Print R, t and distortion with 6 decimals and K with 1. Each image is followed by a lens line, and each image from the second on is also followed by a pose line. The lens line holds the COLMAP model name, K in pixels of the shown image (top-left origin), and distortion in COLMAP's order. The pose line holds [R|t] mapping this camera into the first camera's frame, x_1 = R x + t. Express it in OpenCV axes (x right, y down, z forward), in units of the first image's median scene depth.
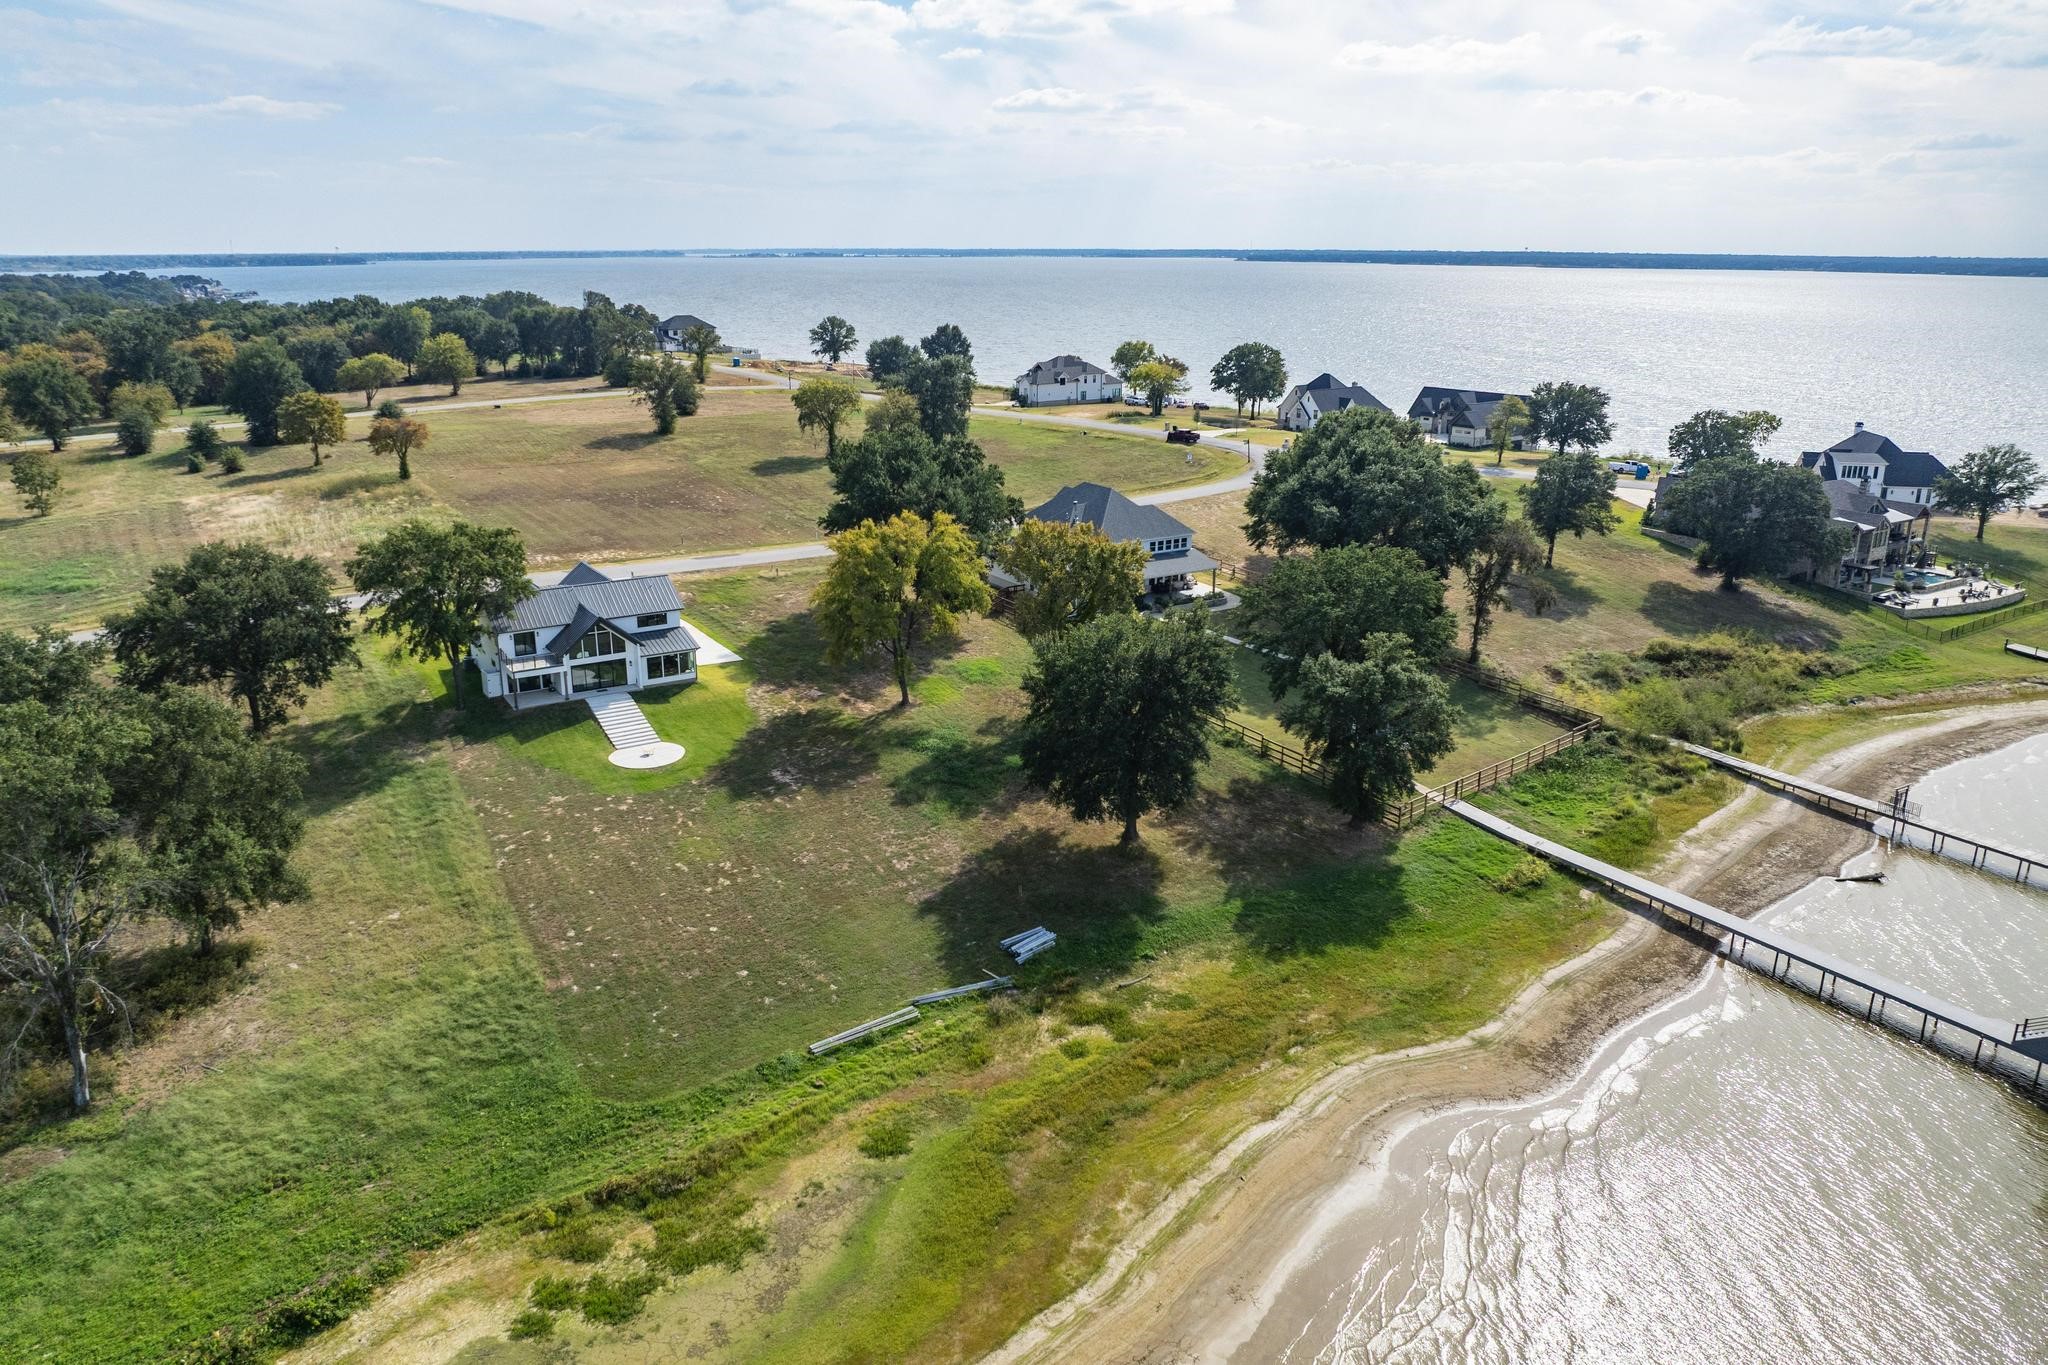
lens RADIAL K [[1446.5, 0, 1026.2], [0, 1446.5, 681.3], [0, 0, 1]] dist [-0.049984, 0.019635]
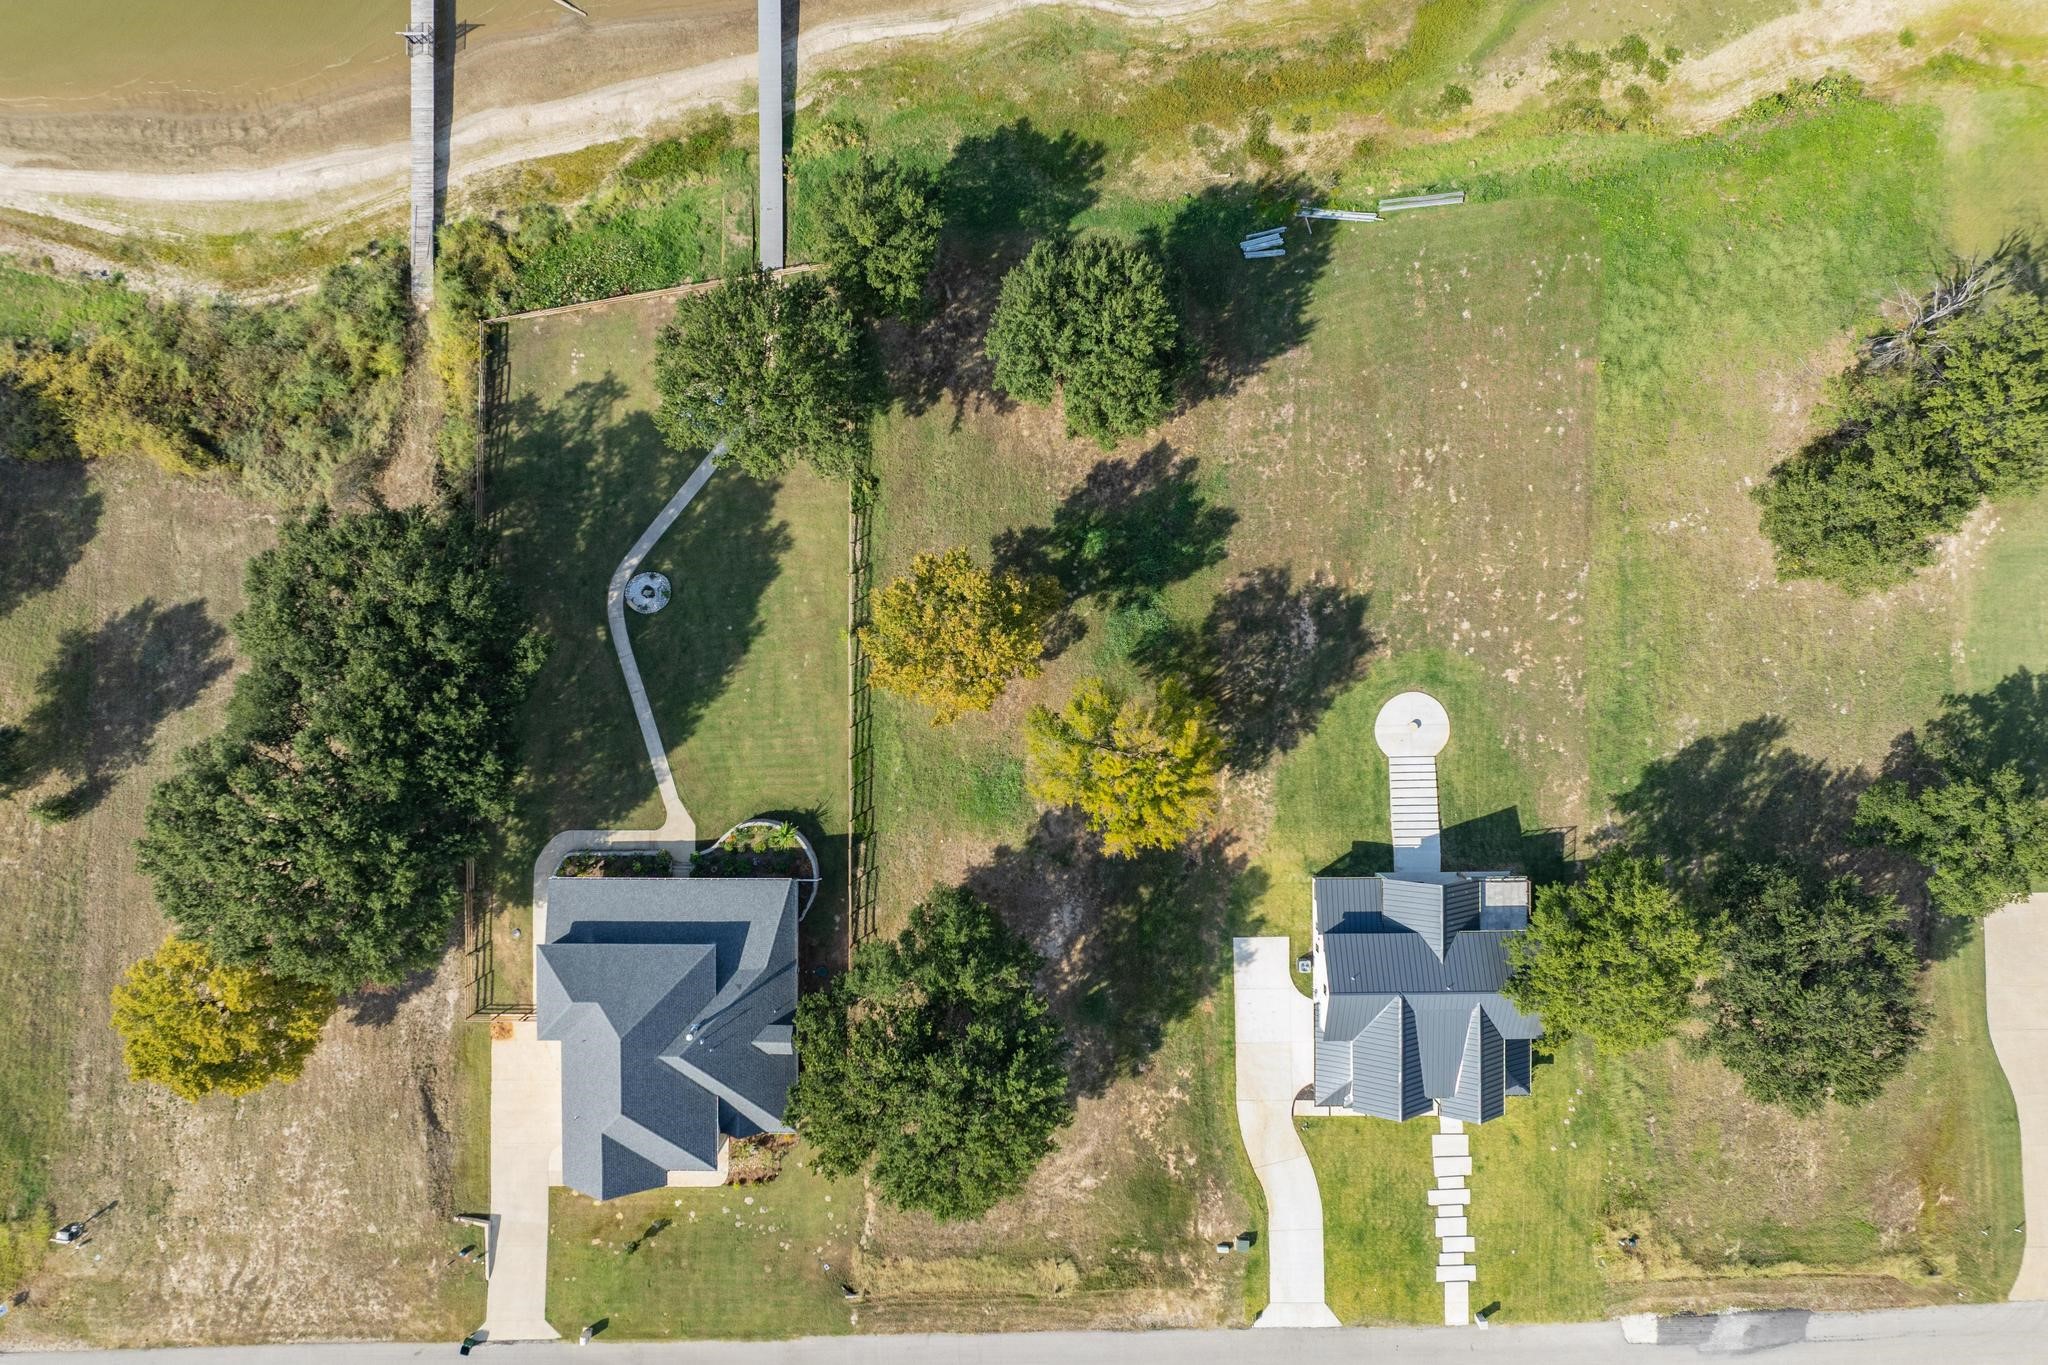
lens RADIAL K [[1446.5, 0, 1114.4], [0, 1446.5, 680.1], [0, 0, 1]] dist [-0.049984, 0.019635]
pose [[-0.852402, -0.522534, -0.019225, -0.047758], [0.138787, -0.261545, 0.955161, -0.887309], [-0.504132, 0.811513, 0.295462, 0.746966]]
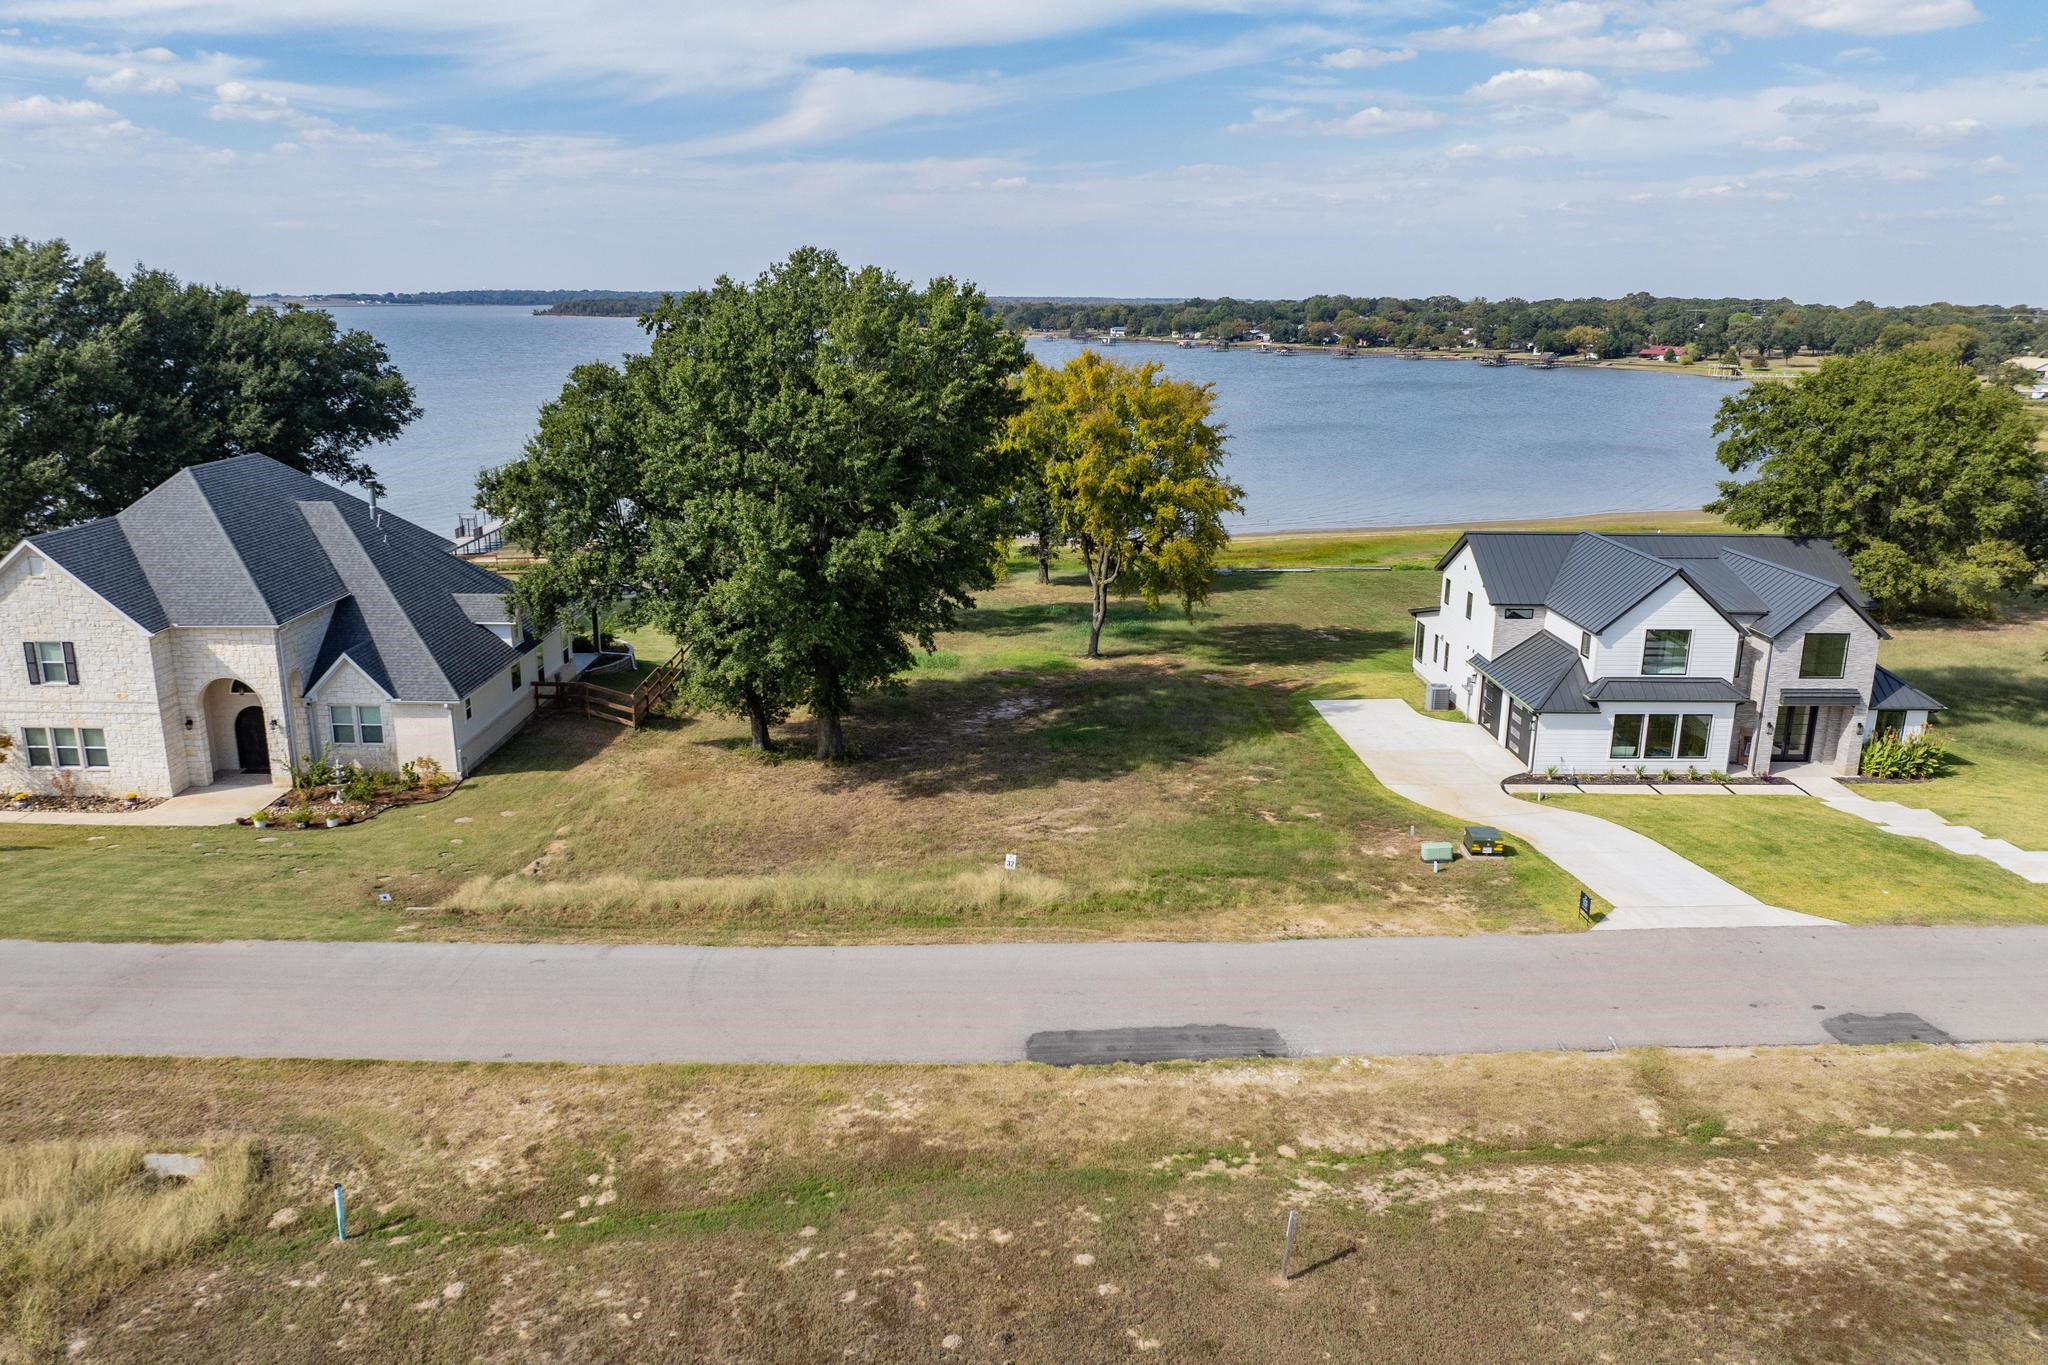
lens RADIAL K [[1446.5, 0, 1037.0], [0, 1446.5, 670.9], [0, 0, 1]] dist [-0.049984, 0.019635]
pose [[-0.860247, -0.135251, 0.491612, -0.404152], [0.136966, 0.867441, 0.478317, -0.309778], [-0.491137, 0.478805, -0.727689, 1.578476]]
